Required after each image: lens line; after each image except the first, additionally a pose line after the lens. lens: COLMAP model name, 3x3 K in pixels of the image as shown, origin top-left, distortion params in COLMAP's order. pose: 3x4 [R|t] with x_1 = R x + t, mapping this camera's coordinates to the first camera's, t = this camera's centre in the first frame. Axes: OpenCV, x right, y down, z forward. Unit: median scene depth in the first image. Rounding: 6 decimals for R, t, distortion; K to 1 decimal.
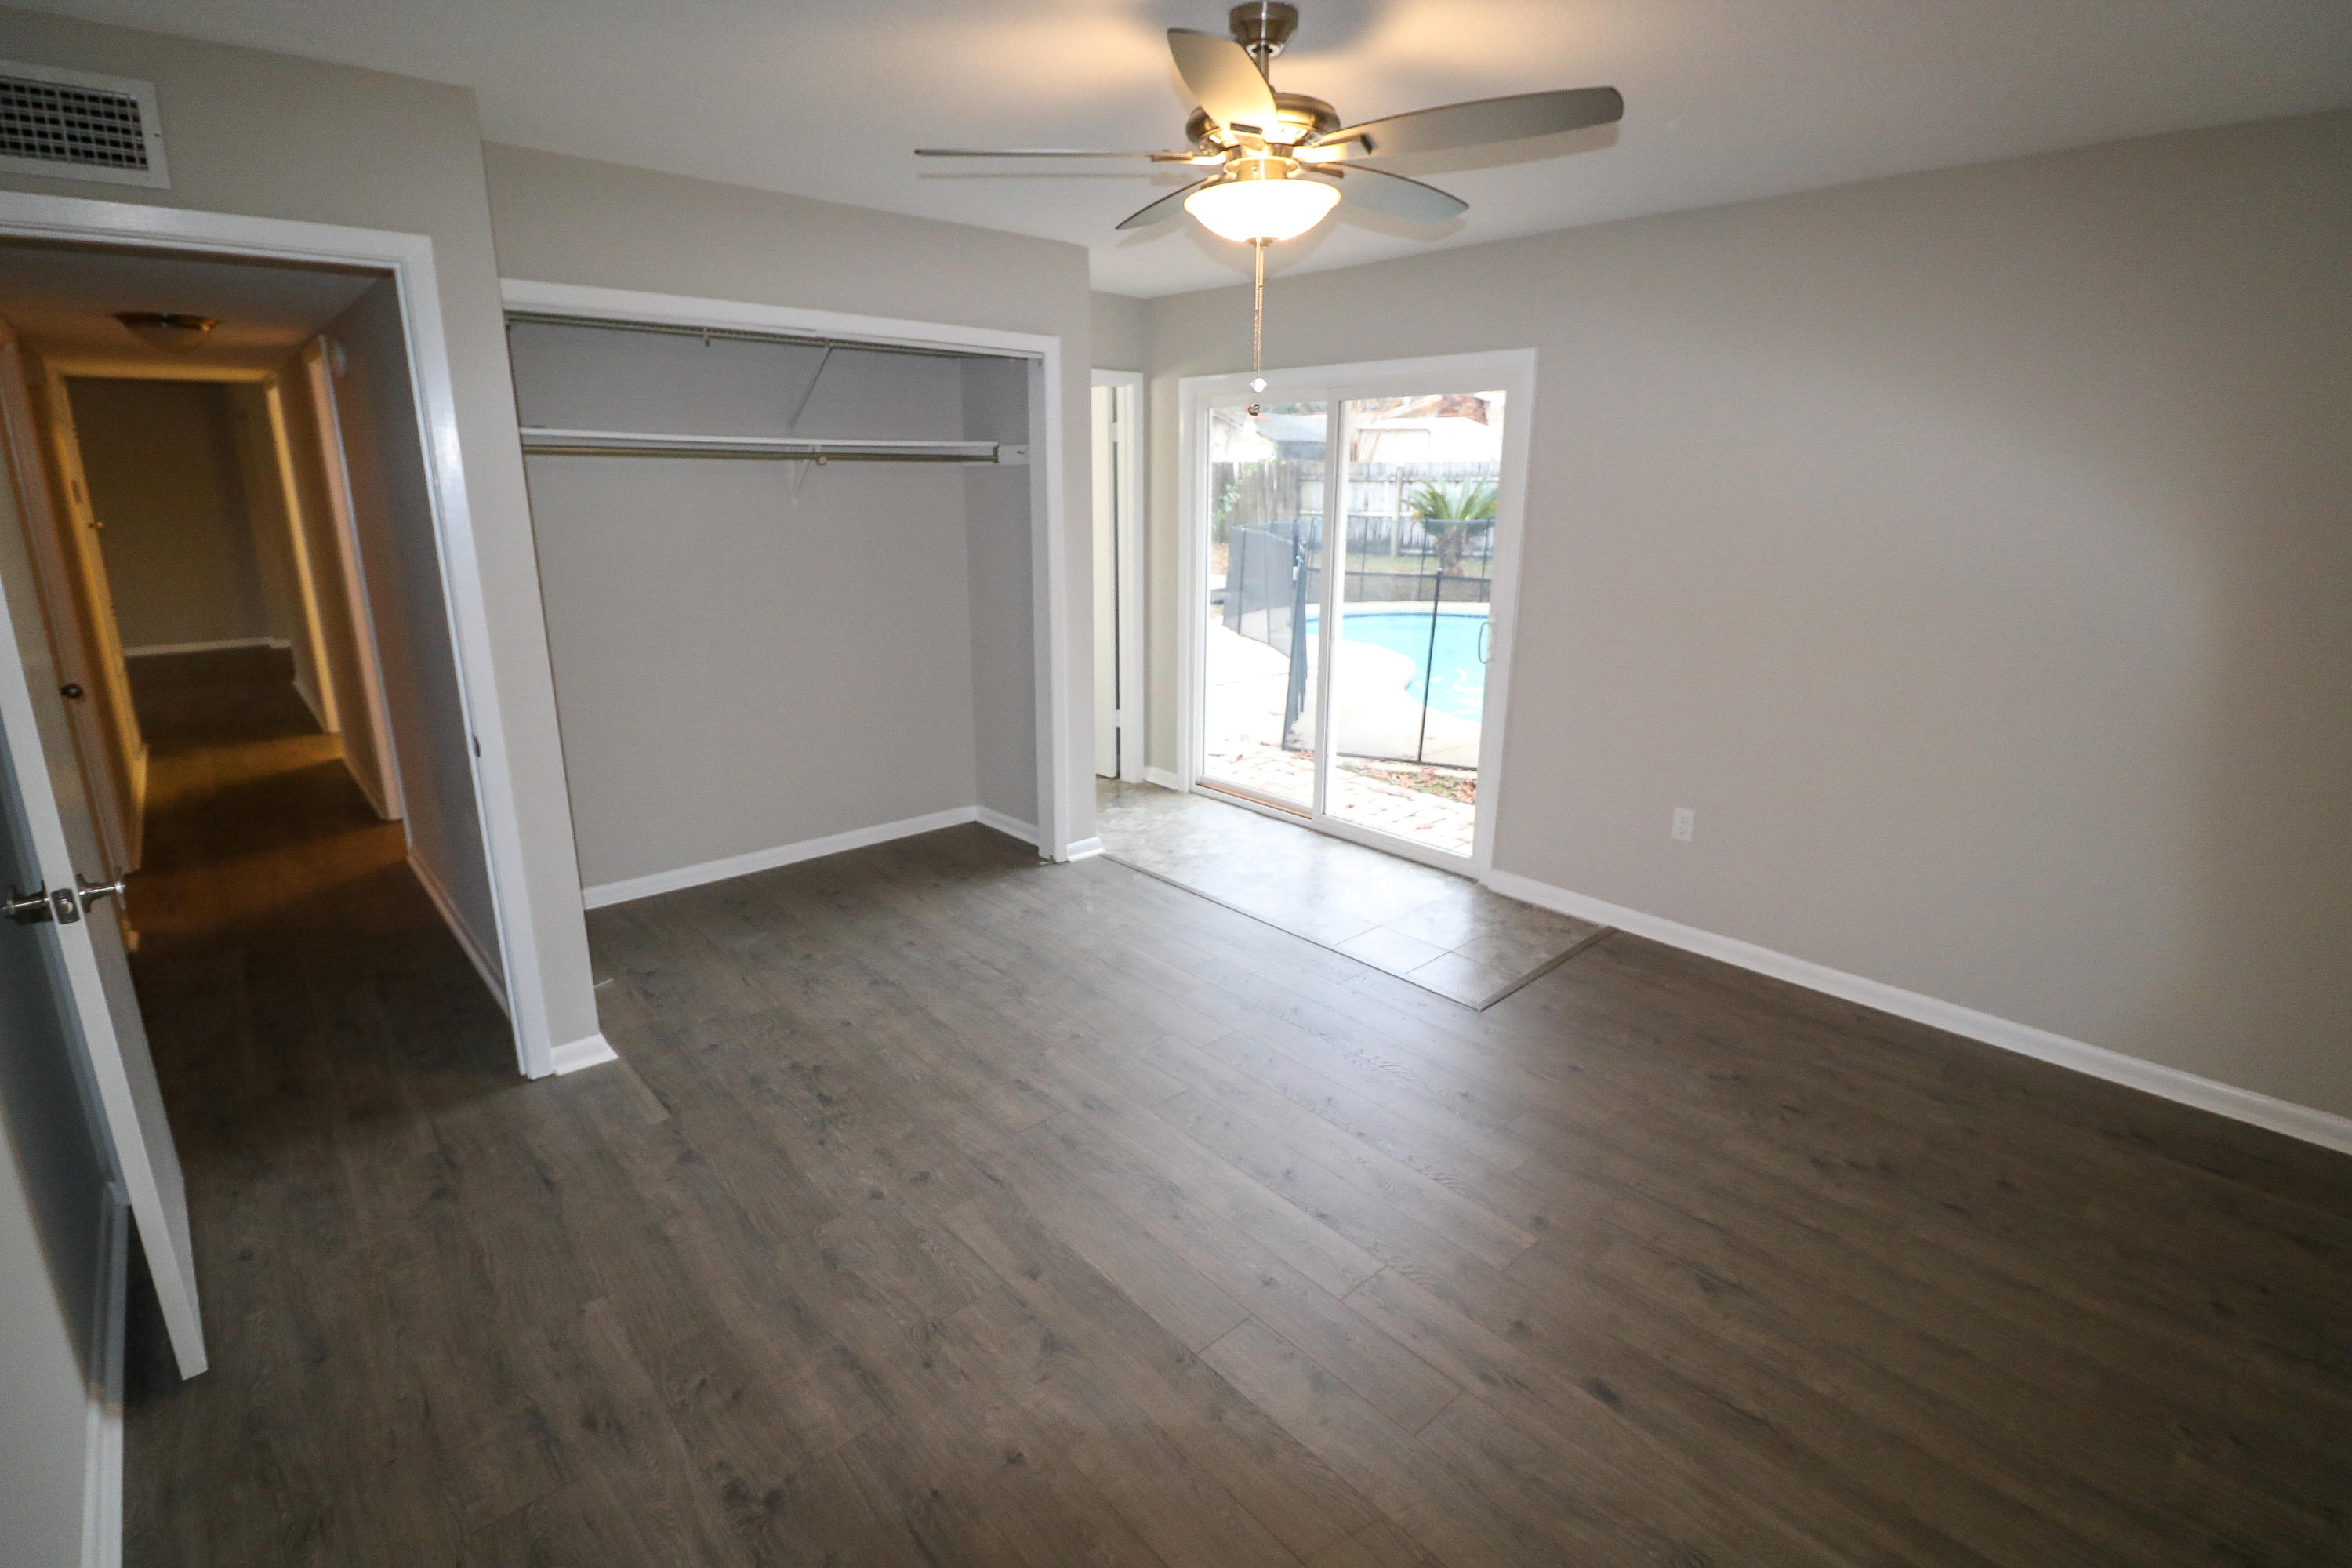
lens RADIAL K [[1083.9, 0, 1190.0], [0, 1083.9, 755.7], [0, 0, 1]] dist [0.001309, -0.012210]
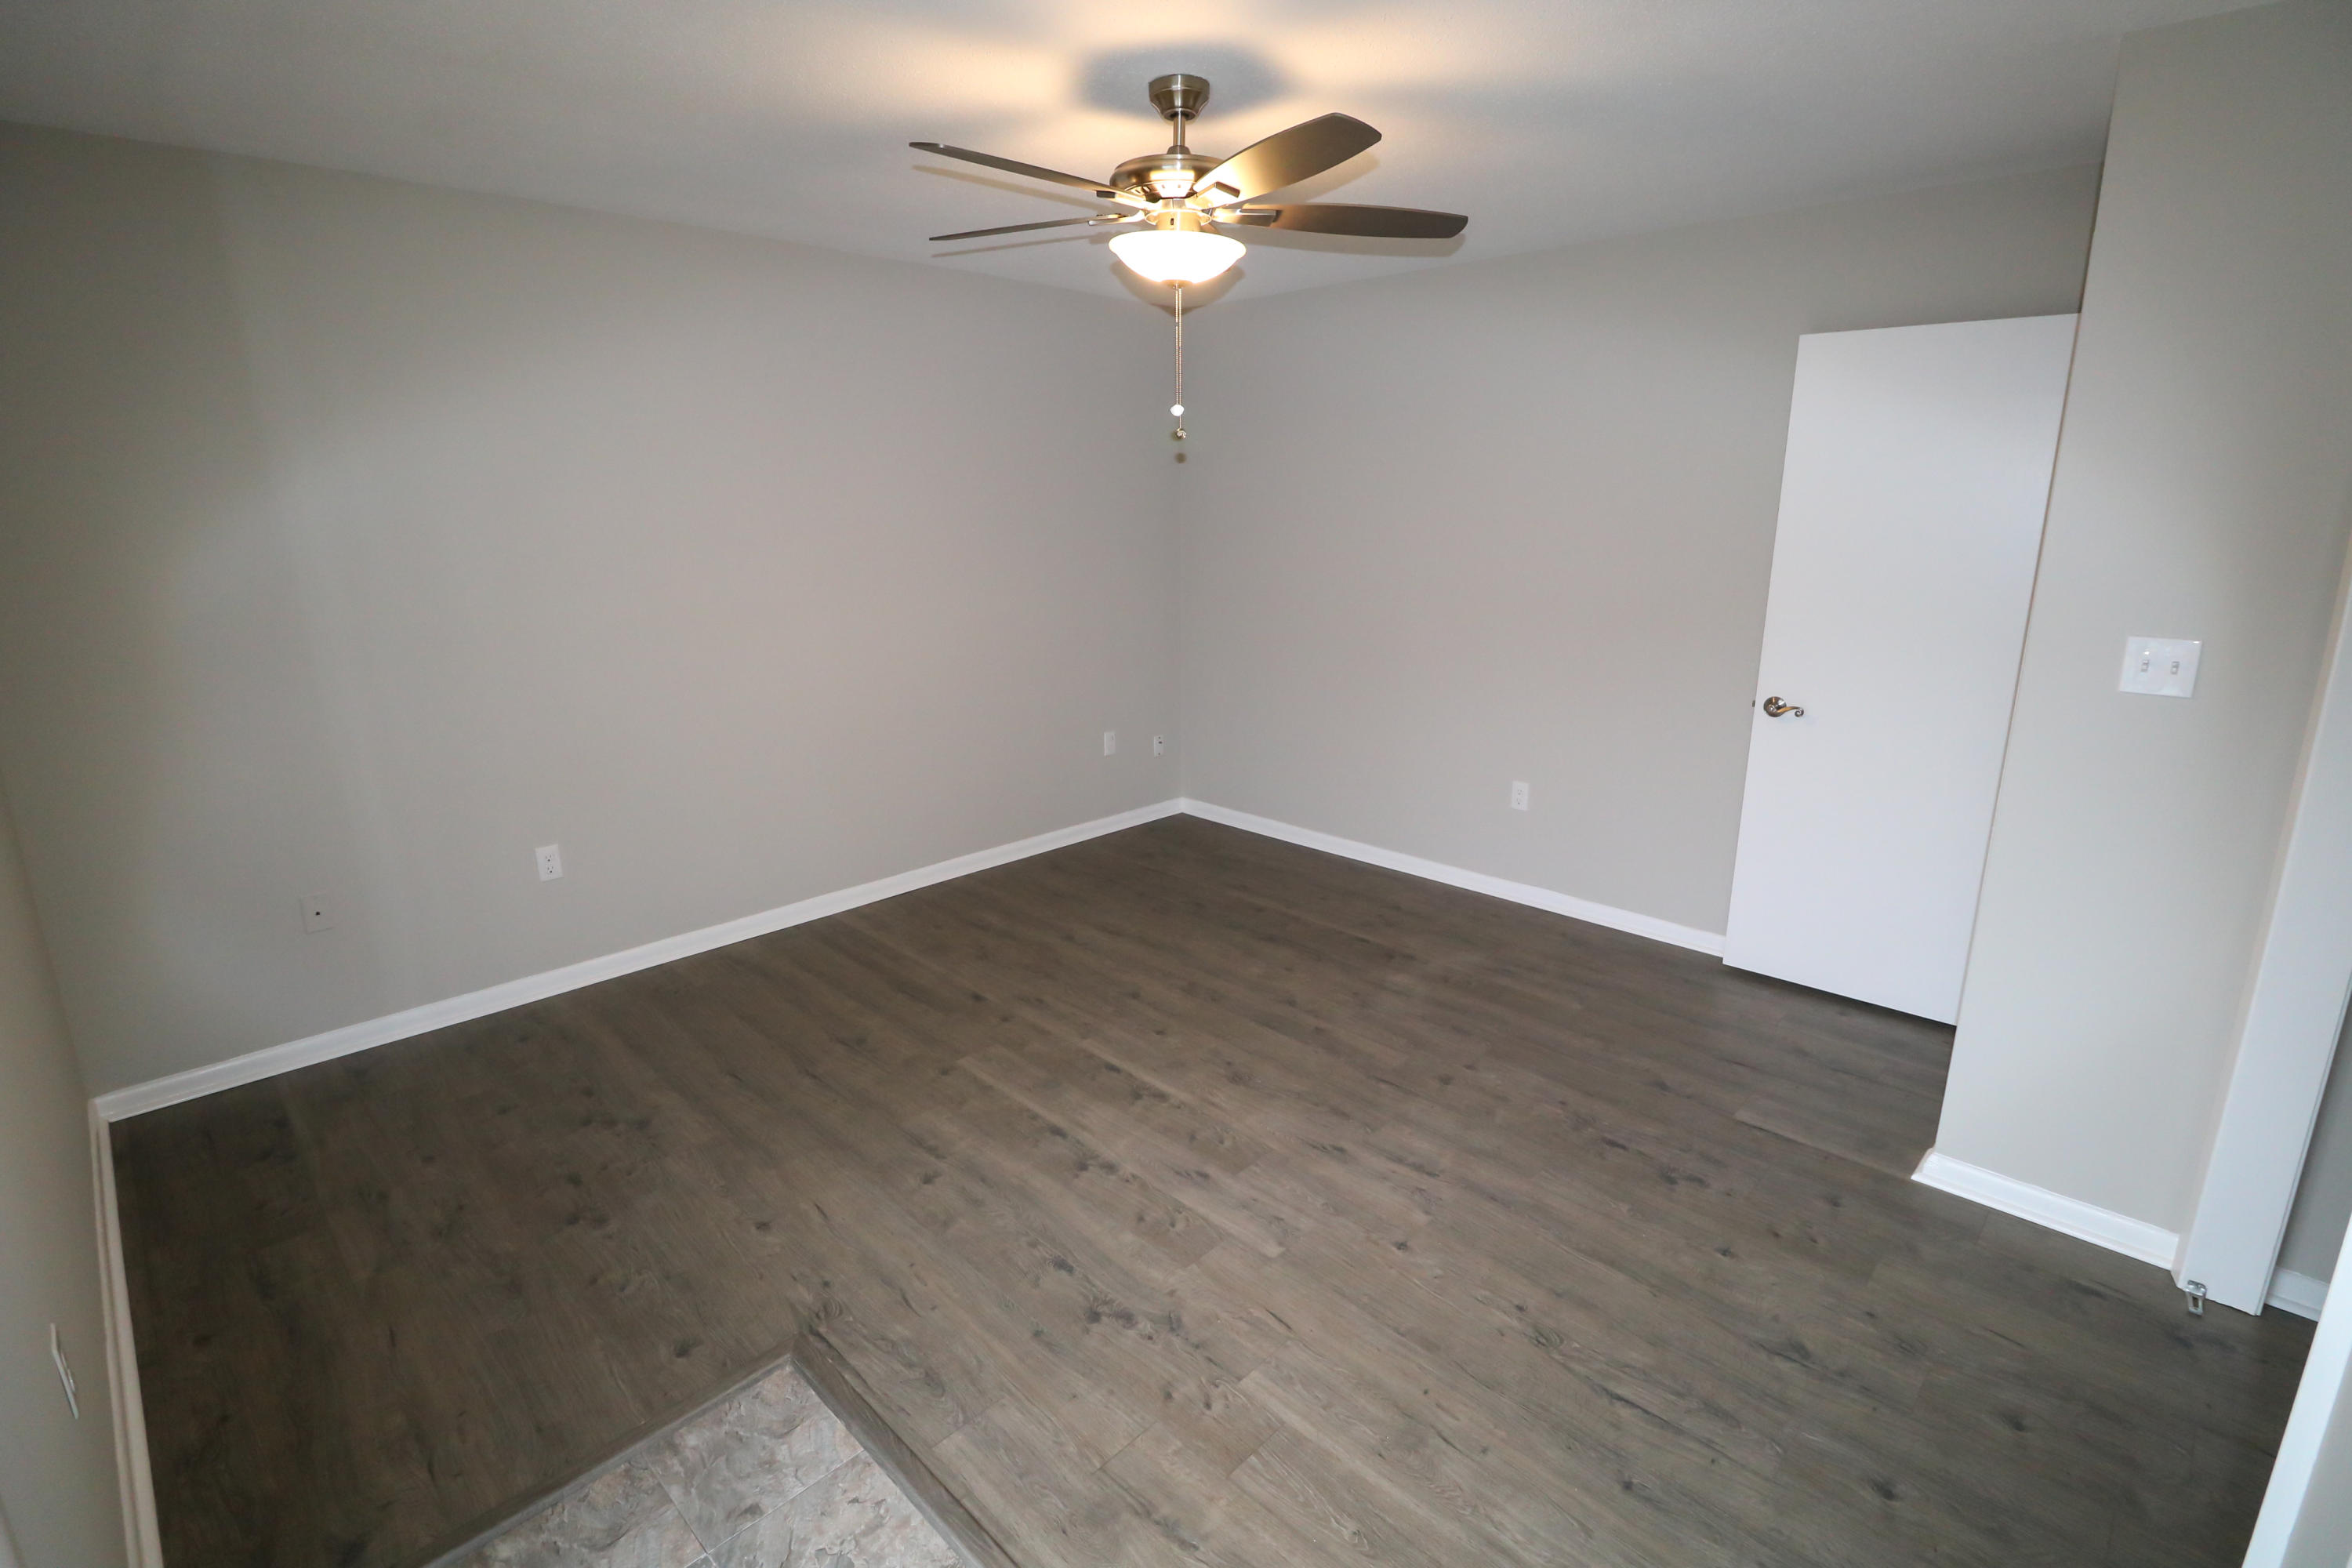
lens RADIAL K [[1083.9, 0, 1190.0], [0, 1083.9, 755.7], [0, 0, 1]] dist [0.001309, -0.012210]
pose [[-0.998337, 0.008194, -0.057056, 0.089784], [-0.019571, 0.882854, 0.469239, -0.434638], [0.054217, 0.469576, -0.881226, 1.691636]]
